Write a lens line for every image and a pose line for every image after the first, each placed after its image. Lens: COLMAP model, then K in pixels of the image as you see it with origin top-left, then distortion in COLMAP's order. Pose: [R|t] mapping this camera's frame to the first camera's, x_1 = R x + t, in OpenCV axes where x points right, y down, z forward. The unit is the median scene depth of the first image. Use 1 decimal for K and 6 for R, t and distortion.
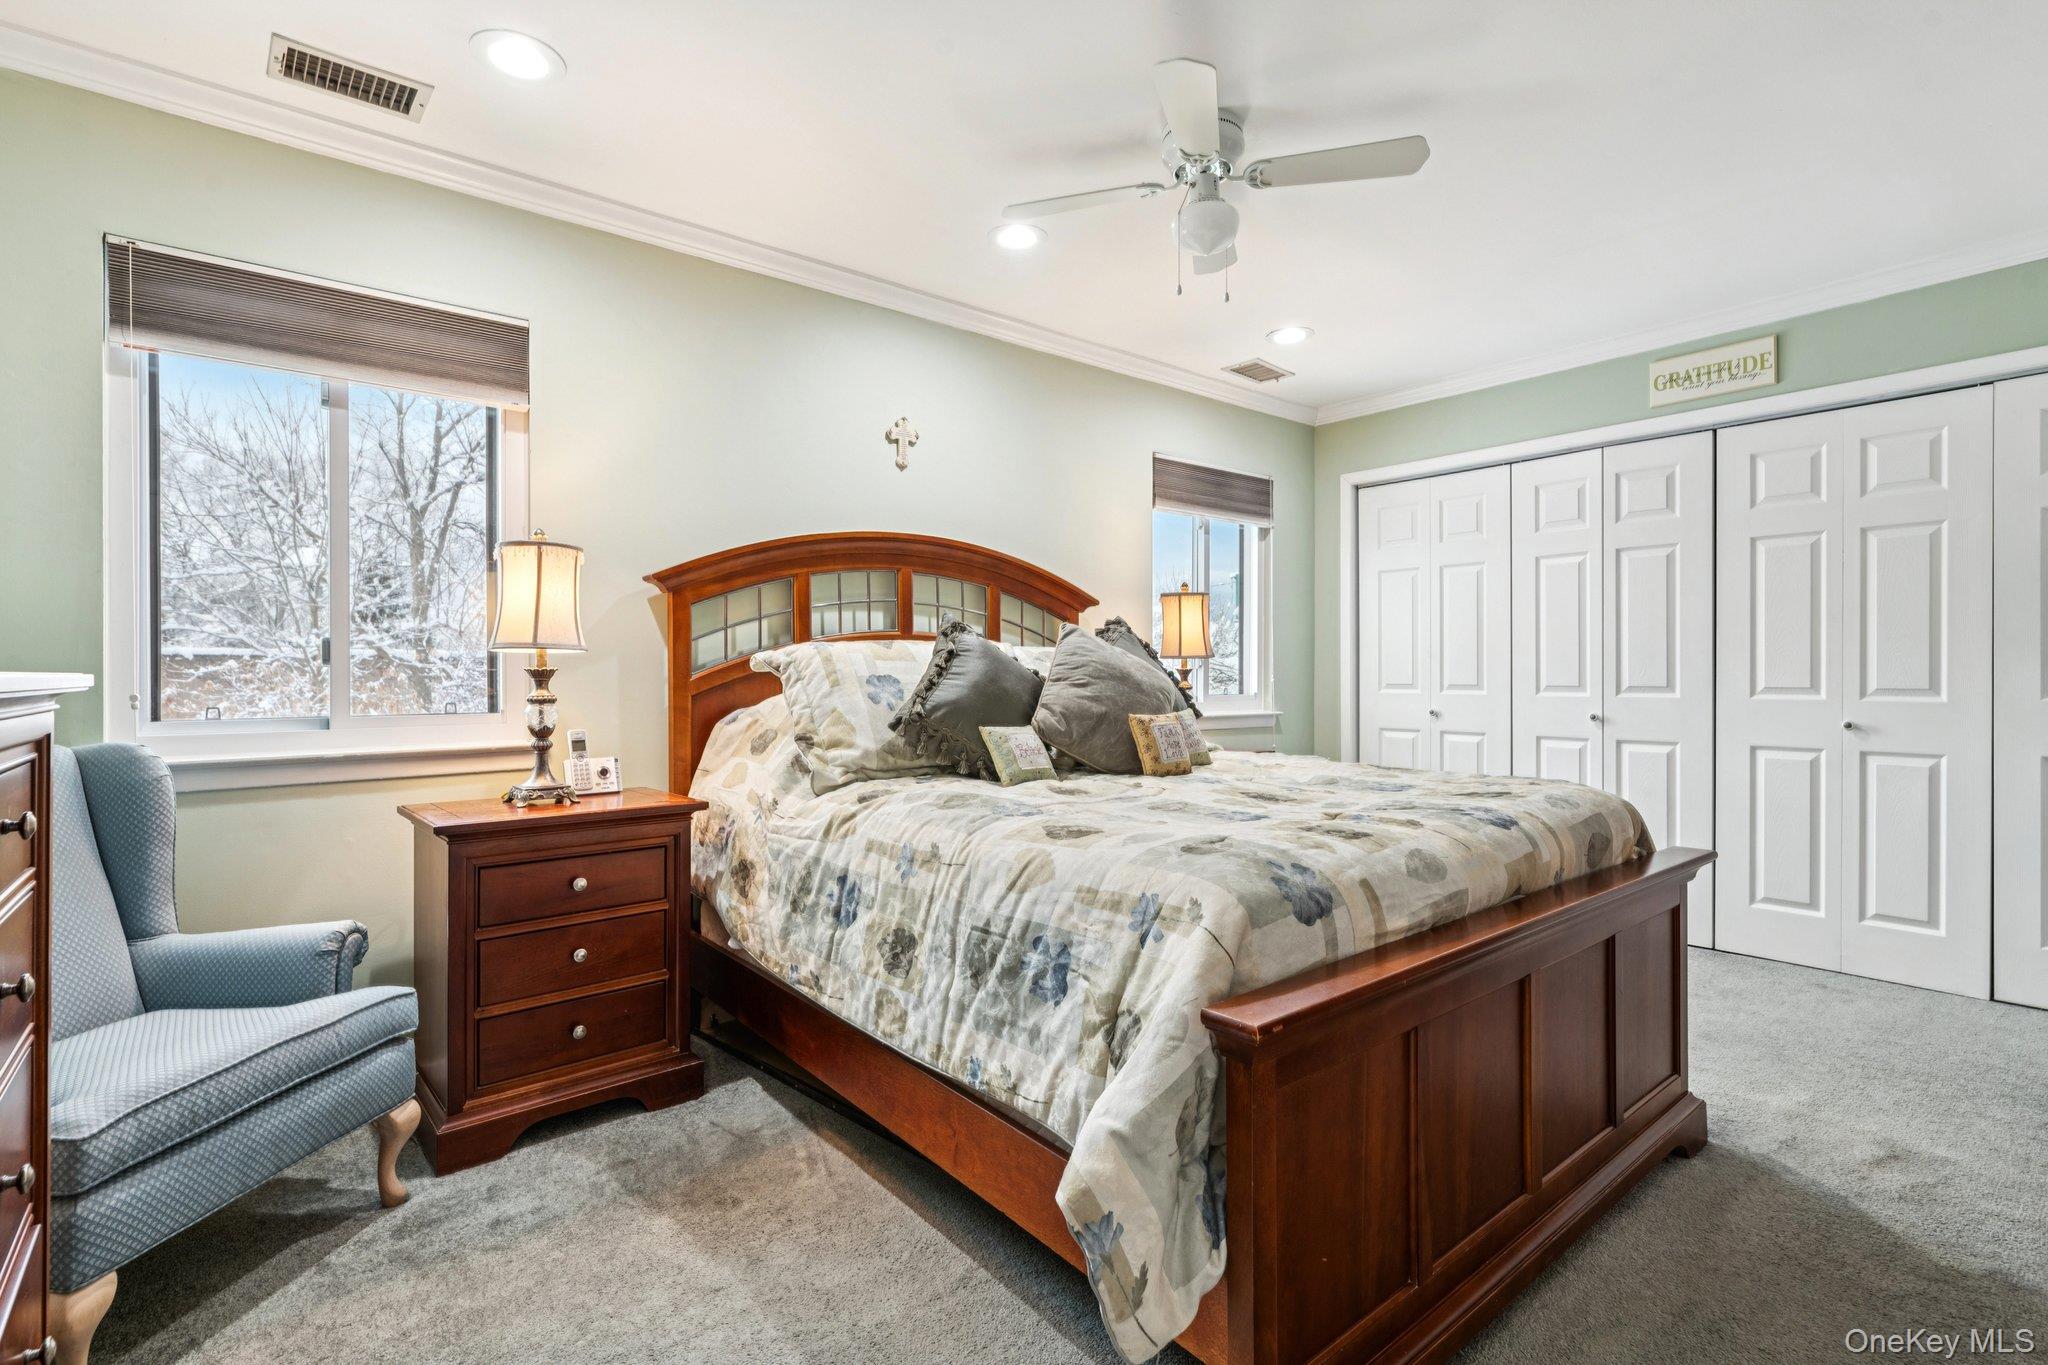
lens RADIAL K [[956.6, 0, 1024.0], [0, 956.6, 682.5], [0, 0, 1]] dist [-0.000435, -0.000021]
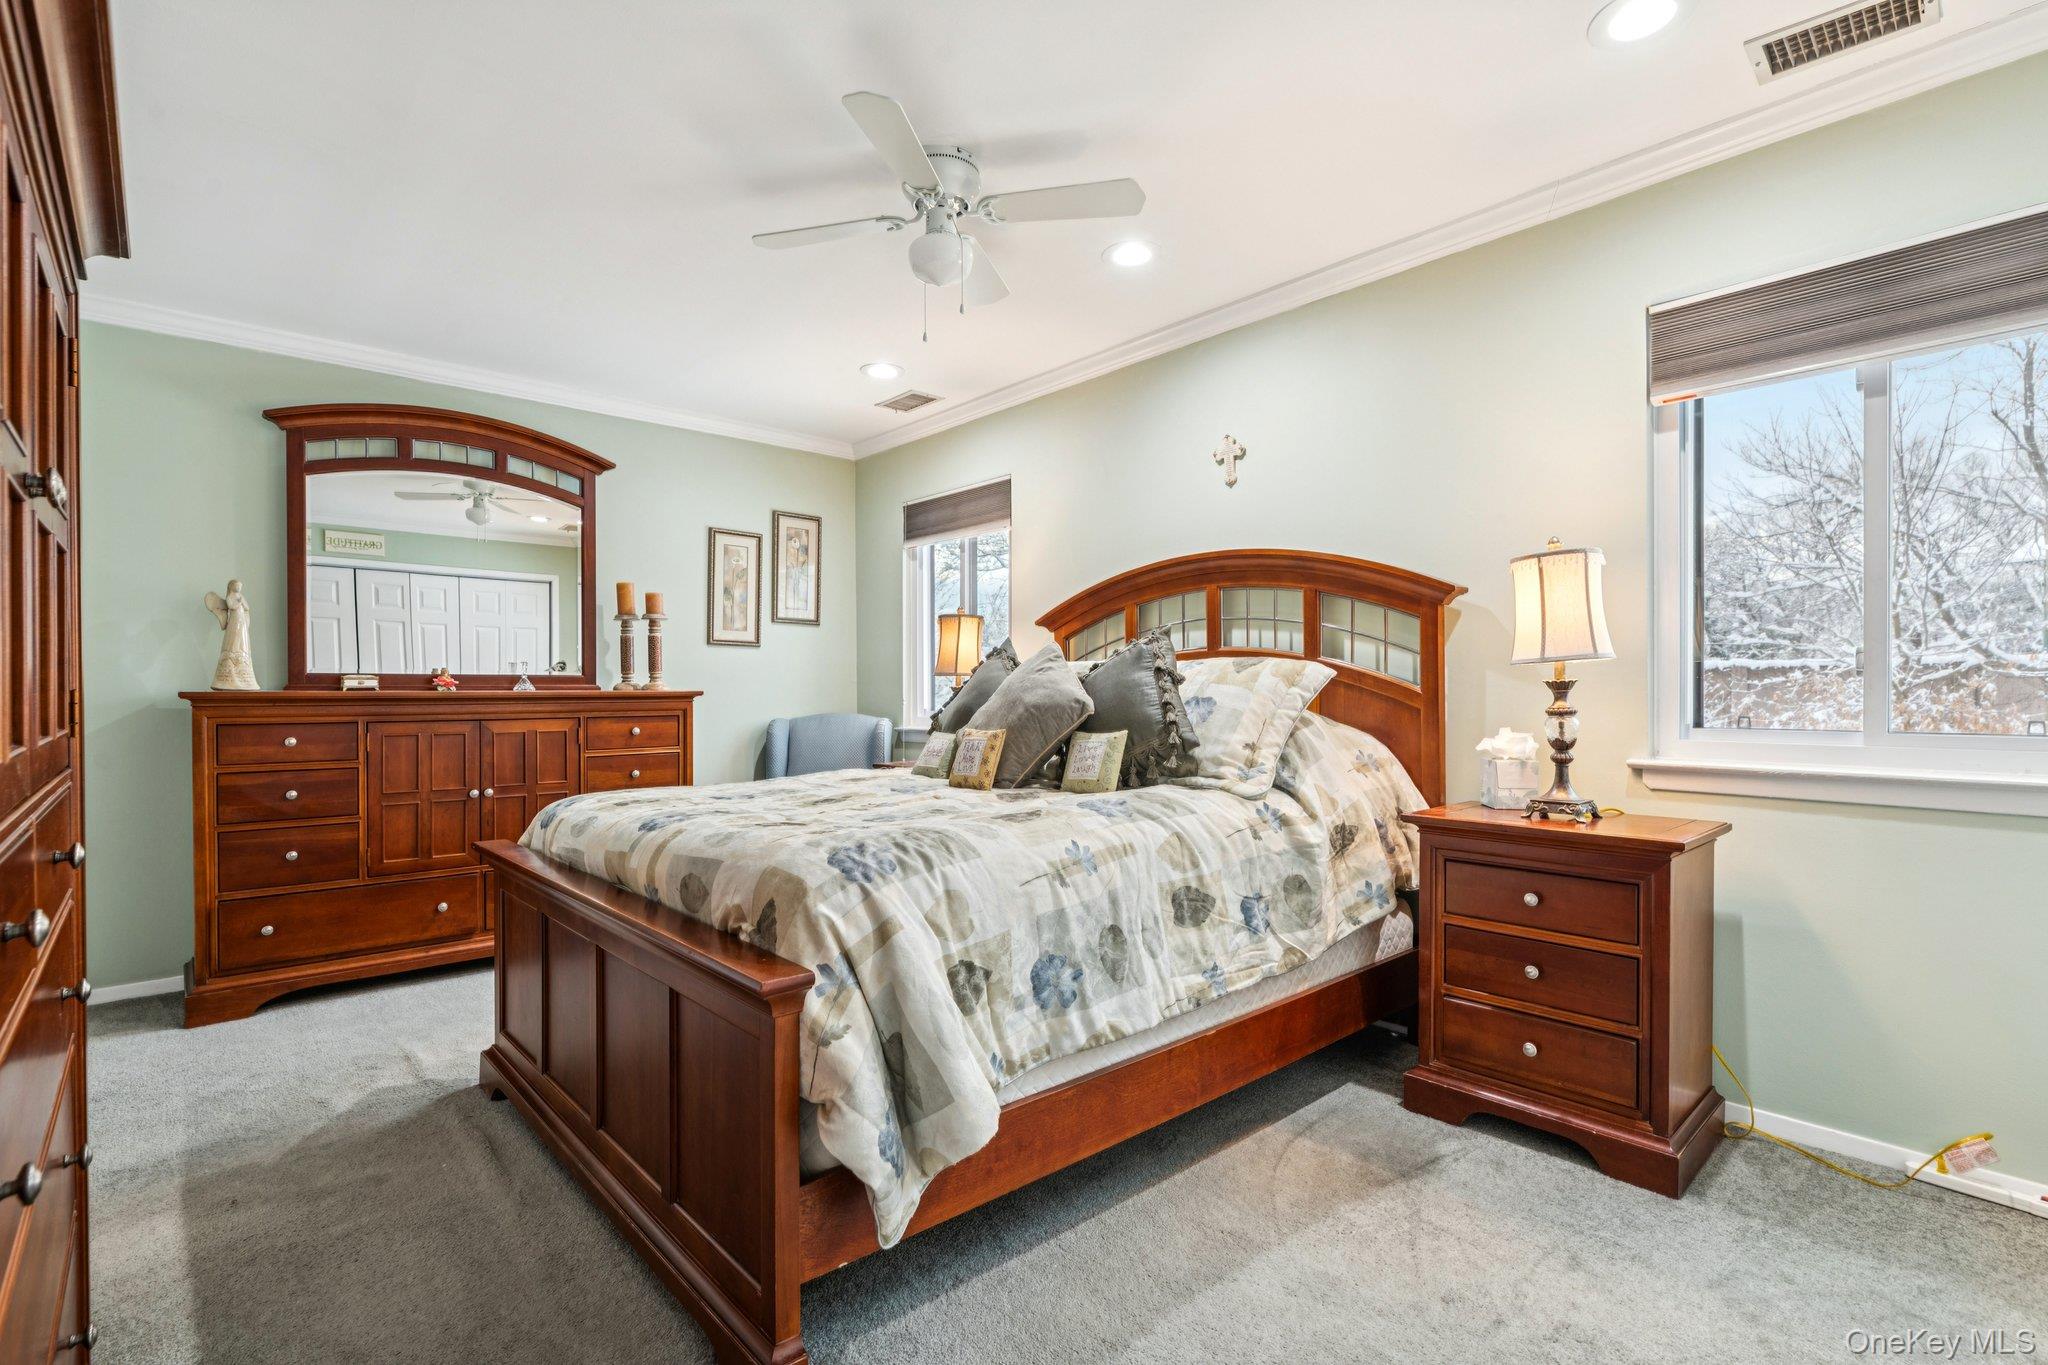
lens RADIAL K [[983.2, 0, 1019.8], [0, 983.2, 713.4], [0, 0, 1]] dist [0.019771, 0.000068]
pose [[0.029049, 0.026925, -0.999215, 0.503391], [-0.005175, 0.999628, 0.026786, -0.004884], [0.999565, 0.004393, 0.029178, 0.410042]]
